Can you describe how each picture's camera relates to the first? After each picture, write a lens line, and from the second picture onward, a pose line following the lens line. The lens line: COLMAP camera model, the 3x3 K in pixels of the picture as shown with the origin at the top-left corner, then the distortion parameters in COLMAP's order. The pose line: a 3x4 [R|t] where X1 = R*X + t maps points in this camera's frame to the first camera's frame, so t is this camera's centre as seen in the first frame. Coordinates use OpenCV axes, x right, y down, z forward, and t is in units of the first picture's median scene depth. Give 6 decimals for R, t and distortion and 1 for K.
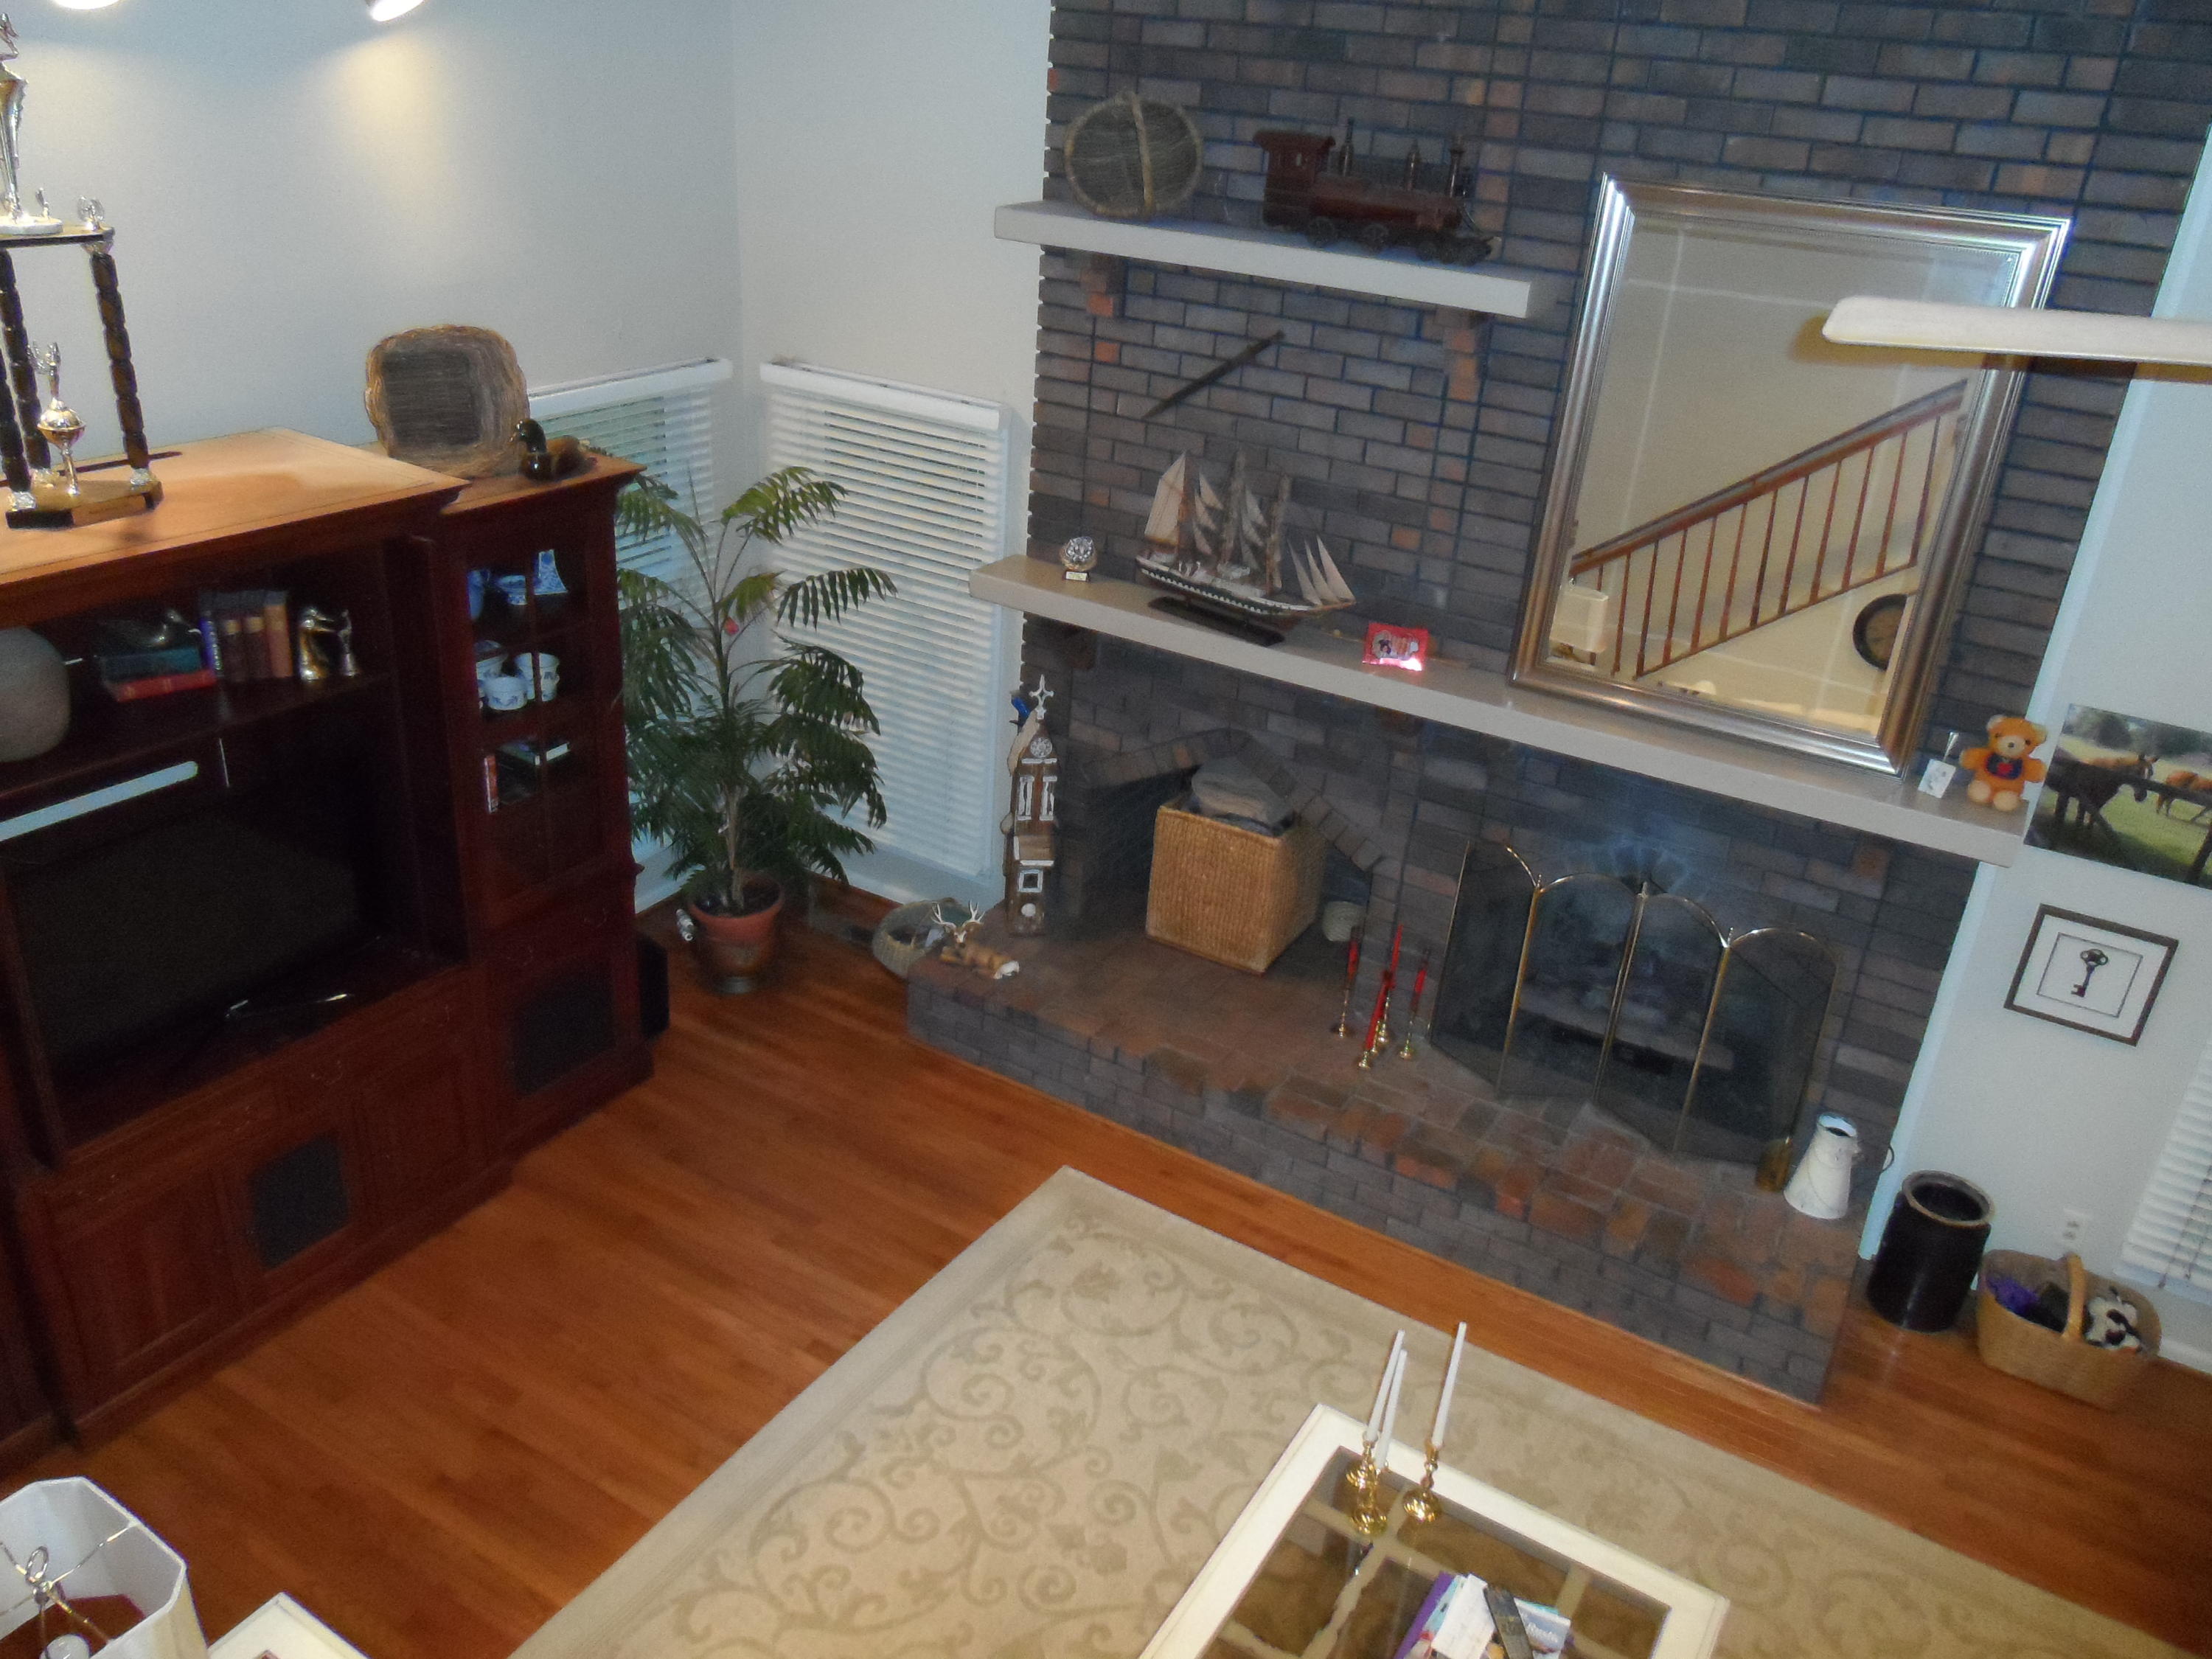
lens RADIAL K [[1675.5, 0, 1097.0], [0, 1675.5, 834.3], [0, 0, 1]] dist [-0.010481, -0.000024]
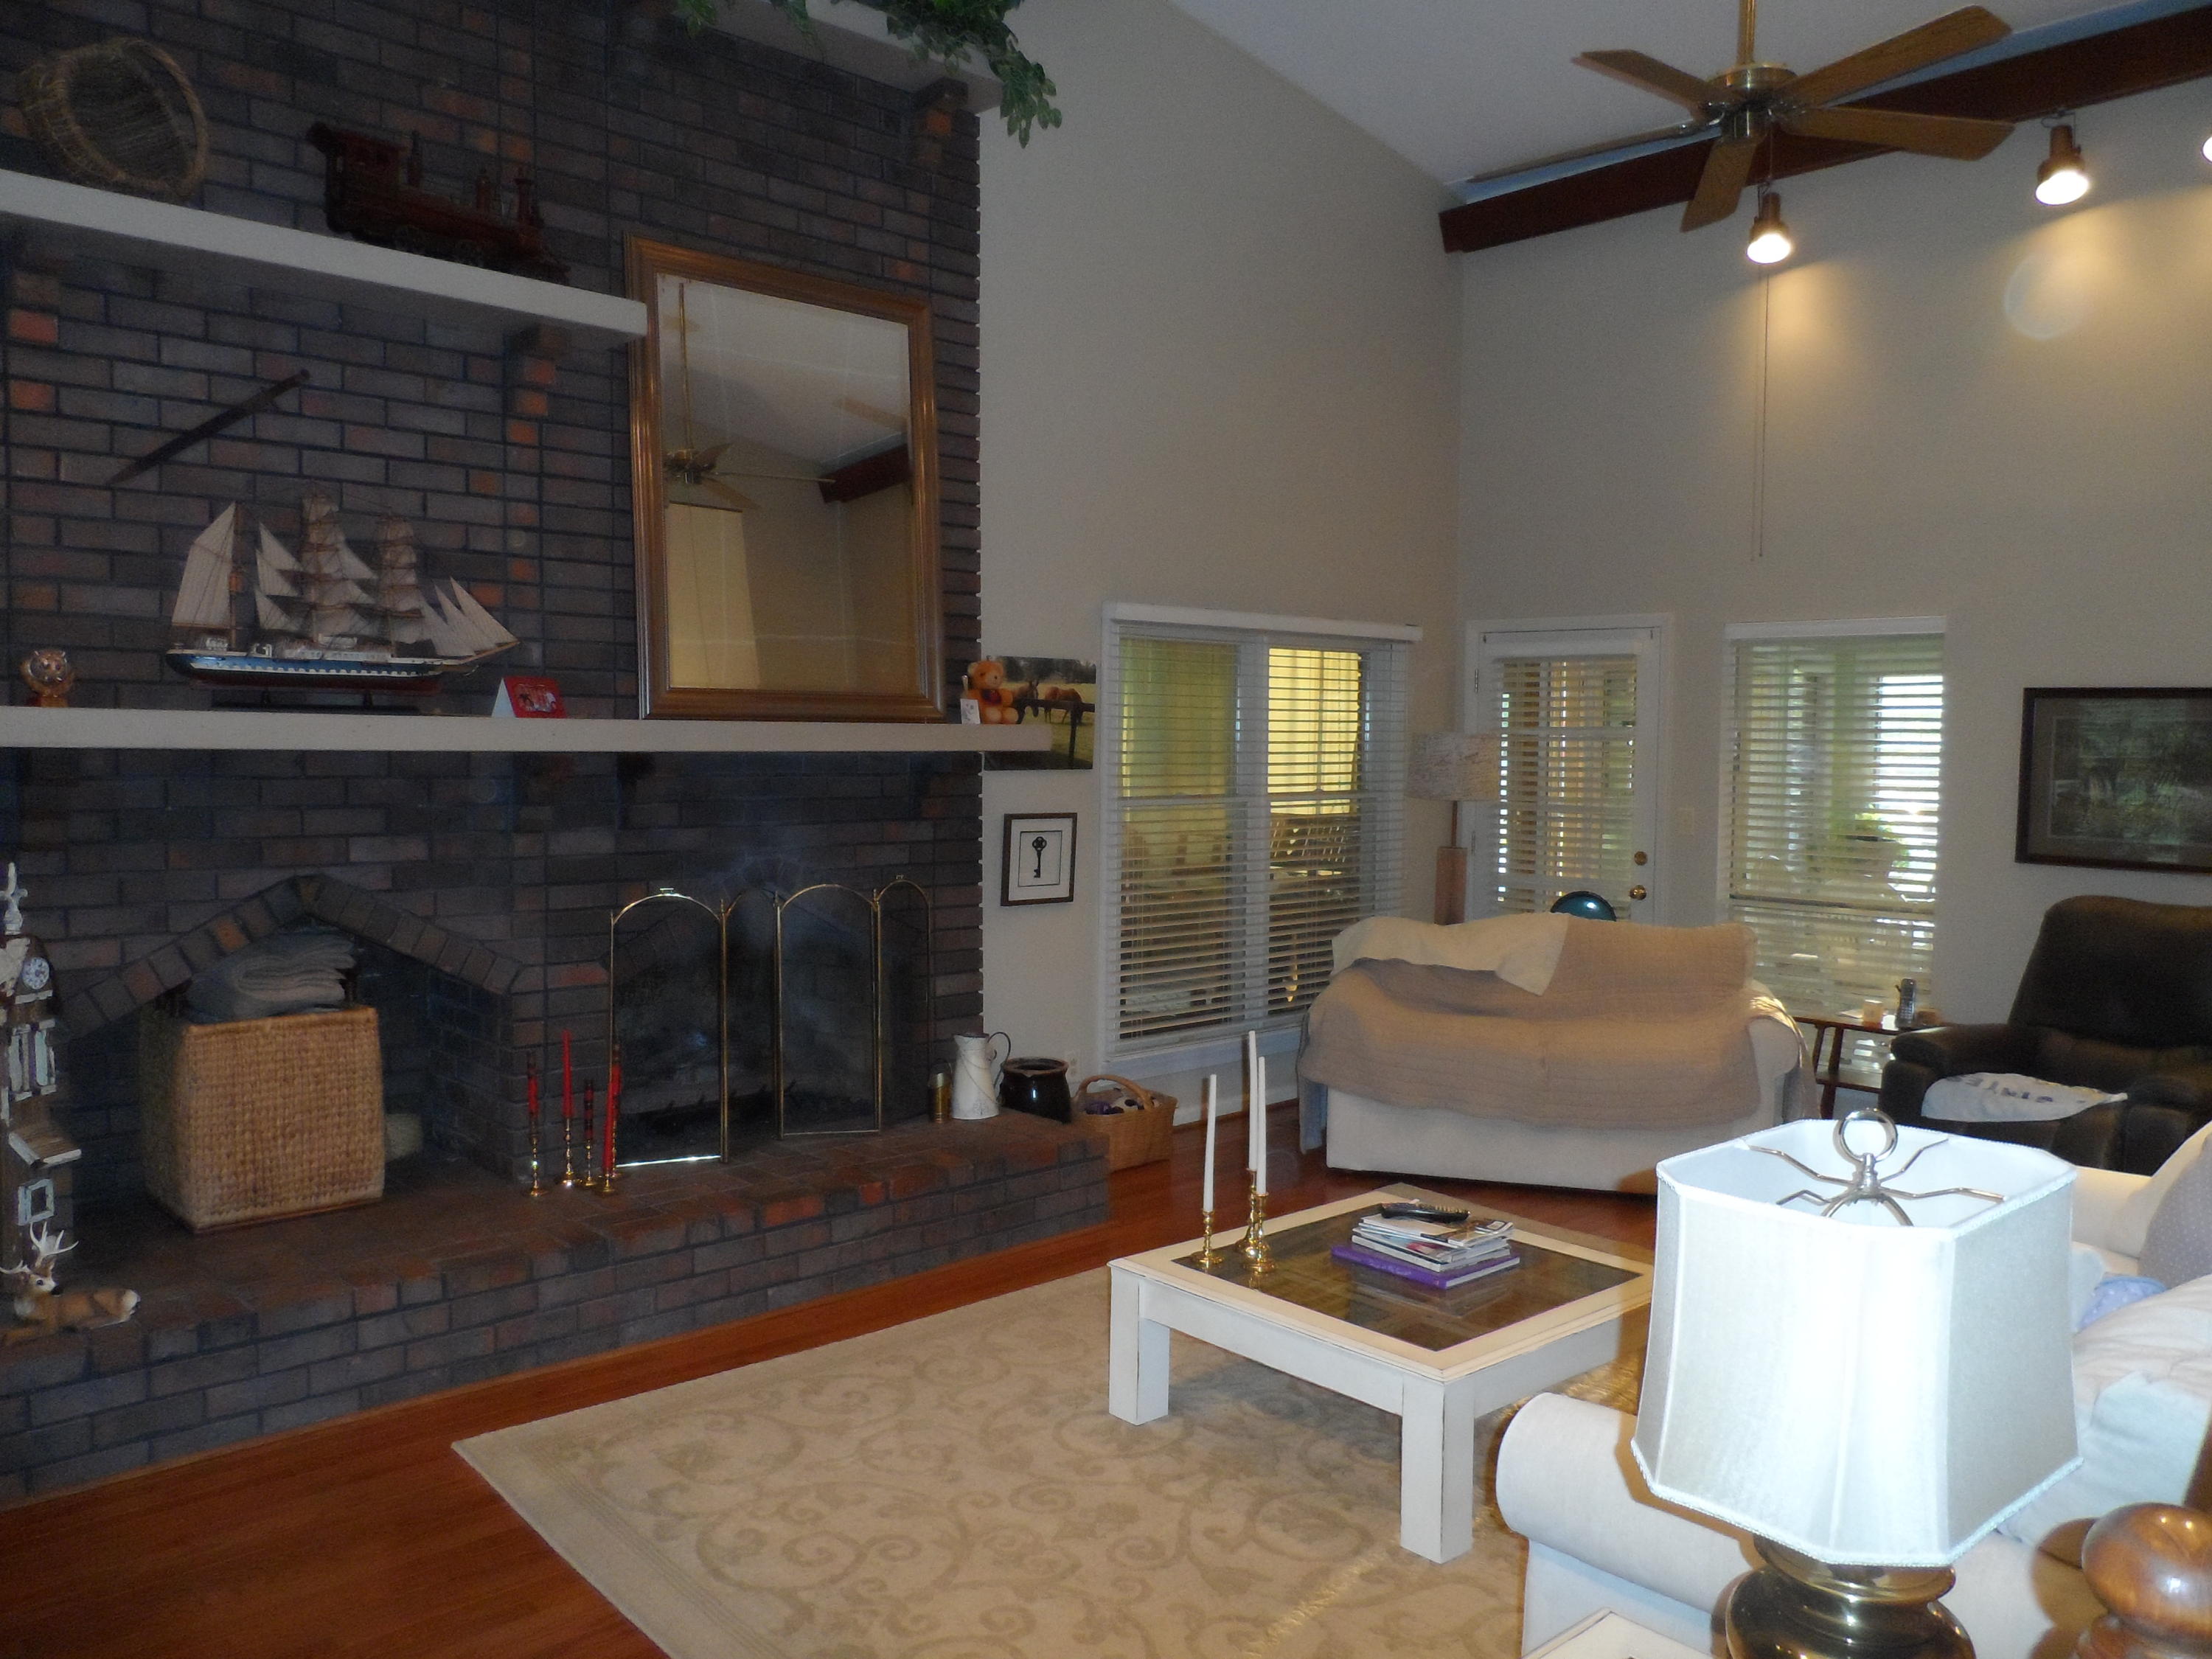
lens RADIAL K [[1675.5, 0, 1104.7], [0, 1675.5, 830.3], [0, 0, 1]] dist [-0.010481, -0.000024]
pose [[0.293164, -0.115915, 0.949009, -0.610600], [0.425059, 0.904927, -0.020777, 0.104748], [-0.856376, 0.409476, 0.314563, 0.478291]]
